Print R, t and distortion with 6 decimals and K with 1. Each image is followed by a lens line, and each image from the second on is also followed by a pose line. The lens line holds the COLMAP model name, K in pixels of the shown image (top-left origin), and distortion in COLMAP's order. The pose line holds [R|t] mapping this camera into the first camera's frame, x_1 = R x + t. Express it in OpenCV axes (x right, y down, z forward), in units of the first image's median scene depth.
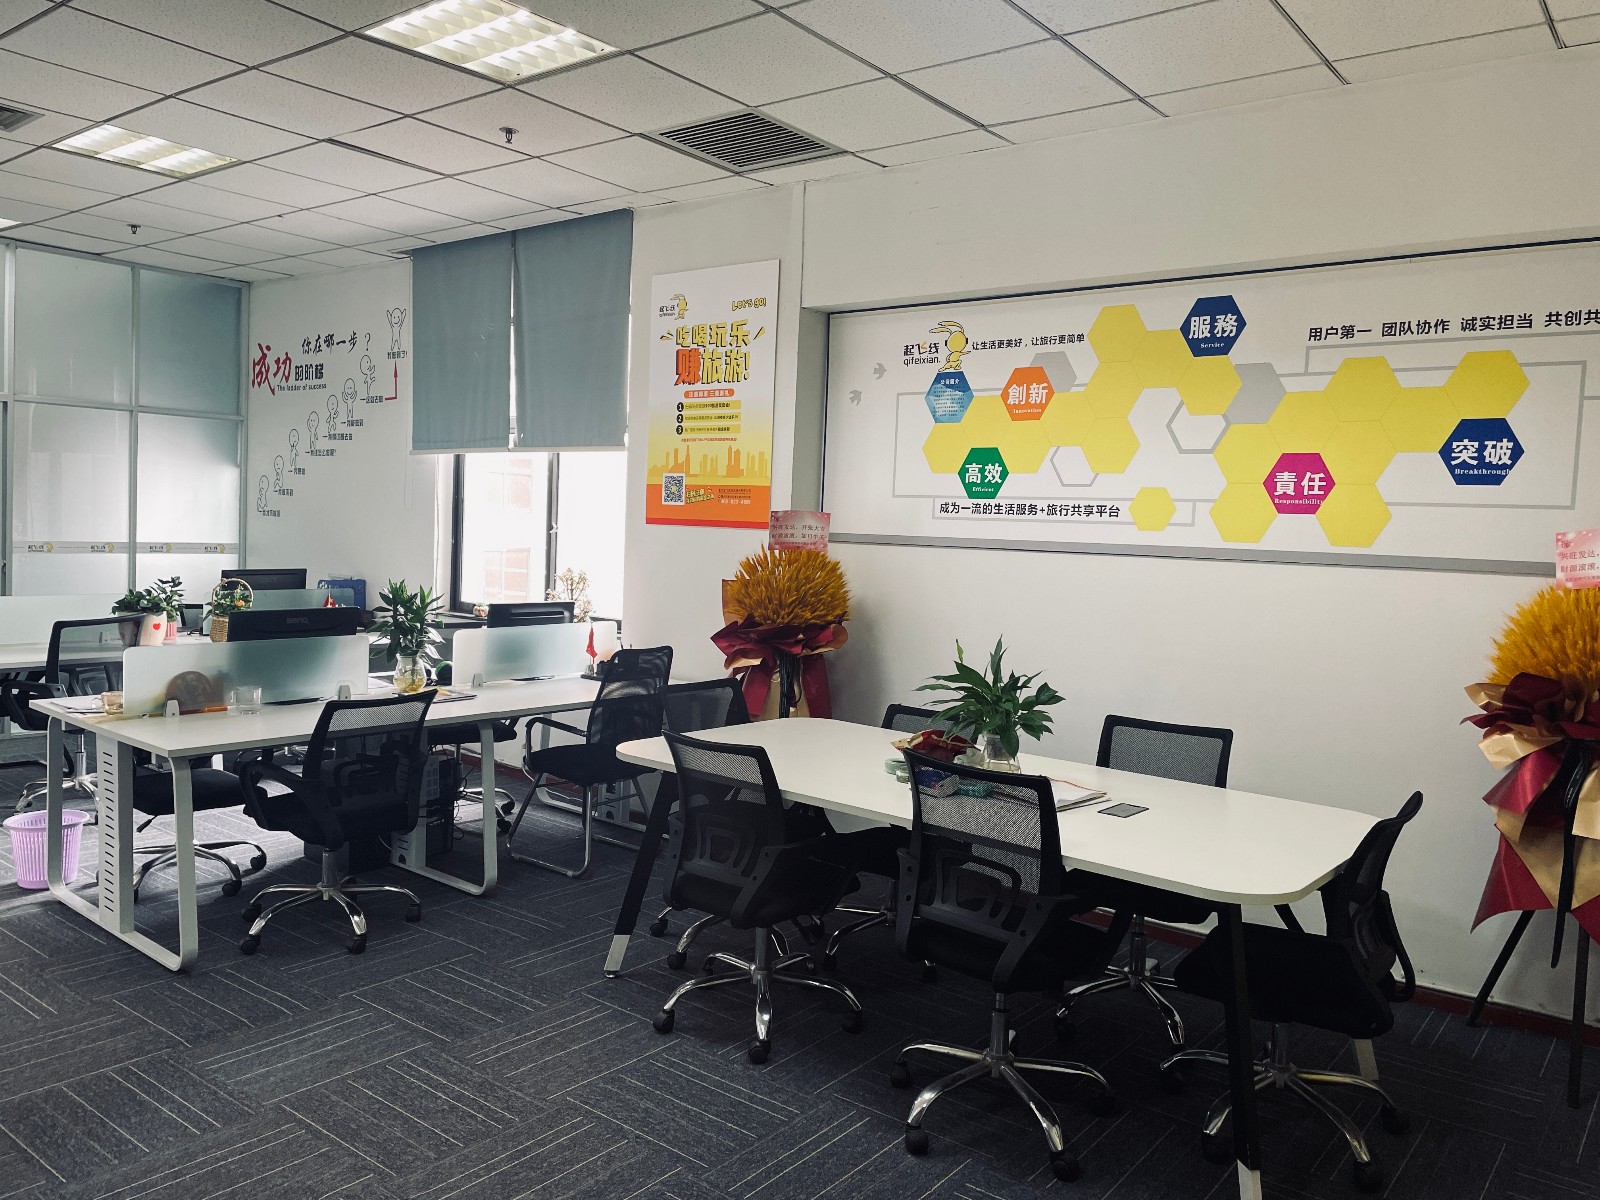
lens RADIAL K [[1208.5, 0, 804.7], [0, 1208.5, 600.5], [0, 0, 1]] dist [0.012120, -0.004939]
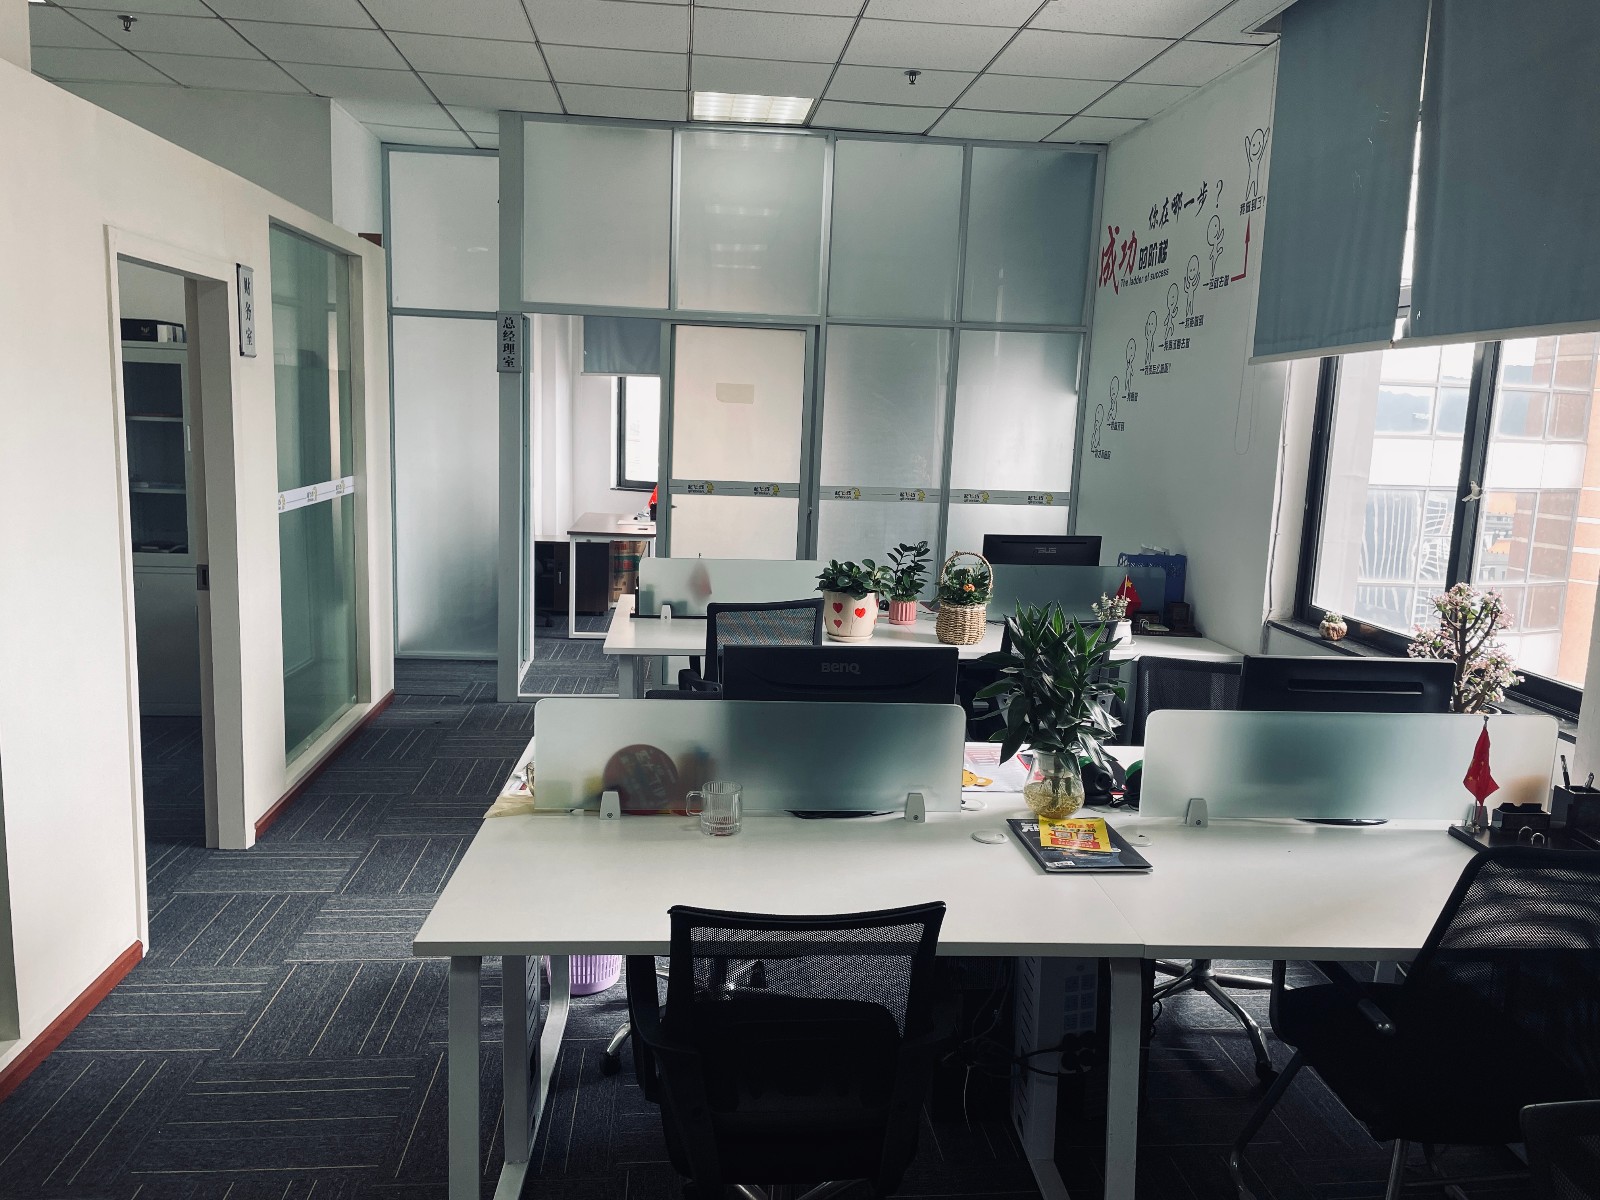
lens RADIAL K [[1208.5, 0, 803.2], [0, 1208.5, 611.0], [0, 0, 1]] dist [0.012120, -0.004939]
pose [[0.692777, 0.100919, -0.714055, -0.026361], [-0.053384, 0.994620, 0.088778, -0.036045], [0.719173, -0.023384, 0.694437, 0.383856]]
